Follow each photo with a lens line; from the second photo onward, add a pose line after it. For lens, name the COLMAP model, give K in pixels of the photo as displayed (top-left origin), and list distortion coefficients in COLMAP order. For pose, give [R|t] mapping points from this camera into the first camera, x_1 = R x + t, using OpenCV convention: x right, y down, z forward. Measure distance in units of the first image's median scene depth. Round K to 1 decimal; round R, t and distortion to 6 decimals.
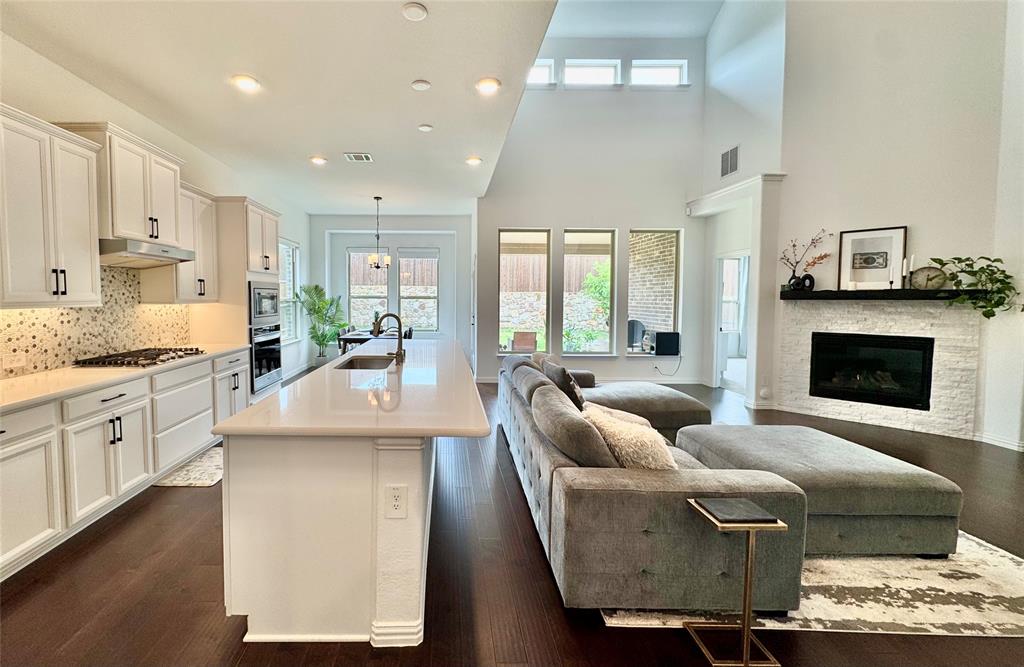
lens RADIAL K [[407.4, 0, 445.8], [0, 407.4, 317.6], [0, 0, 1]] dist [0.002480, -0.000503]
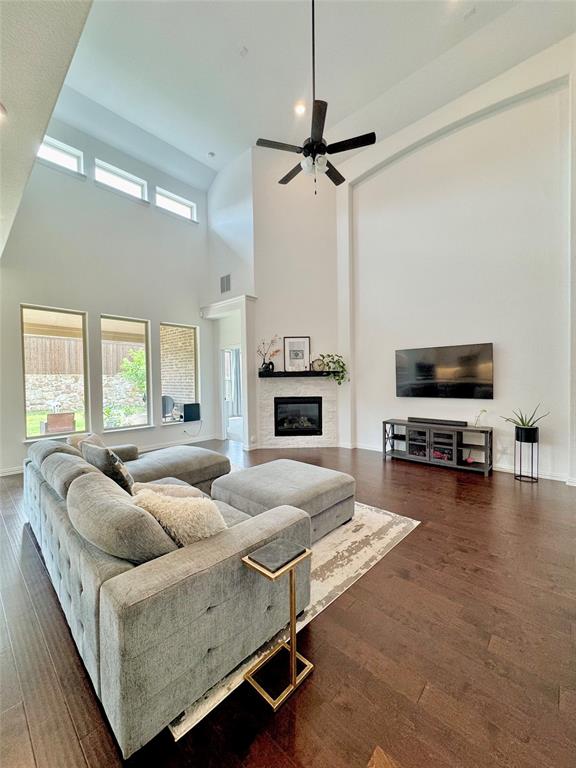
lens RADIAL K [[309.0, 0, 288.4], [0, 309.0, 385.1], [0, 0, 1]] dist [-0.003087, 0.000171]
pose [[0.678704, -0.027431, 0.733899, 0.036981], [0.049952, 0.998712, -0.008866, 0.001695], [-0.732711, 0.042677, 0.679201, 0.136212]]
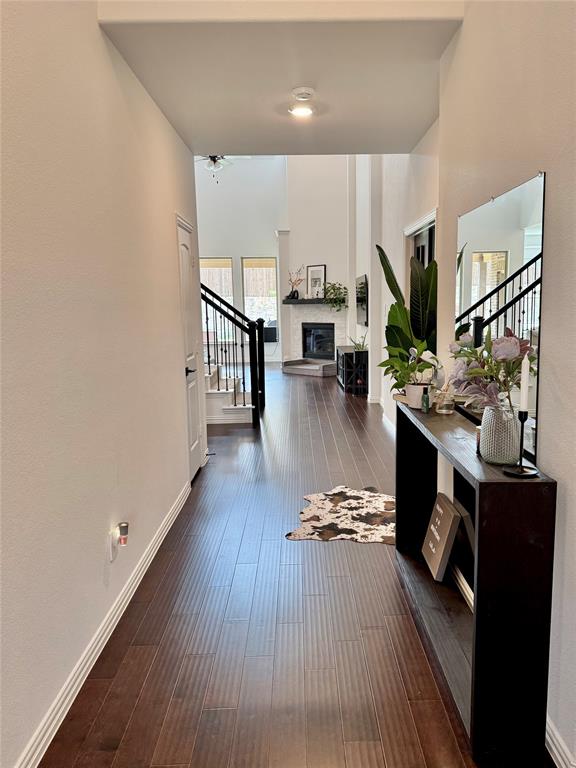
lens RADIAL K [[576.6, 0, 287.8], [0, 576.6, 383.2], [0, 0, 1]] dist [-0.002039, -0.000311]
pose [[0.999513, -0.025608, -0.017818, 1.003228], [0.027179, 0.995168, 0.094347, 0.069092], [0.015316, -0.094786, 0.995380, -1.746758]]
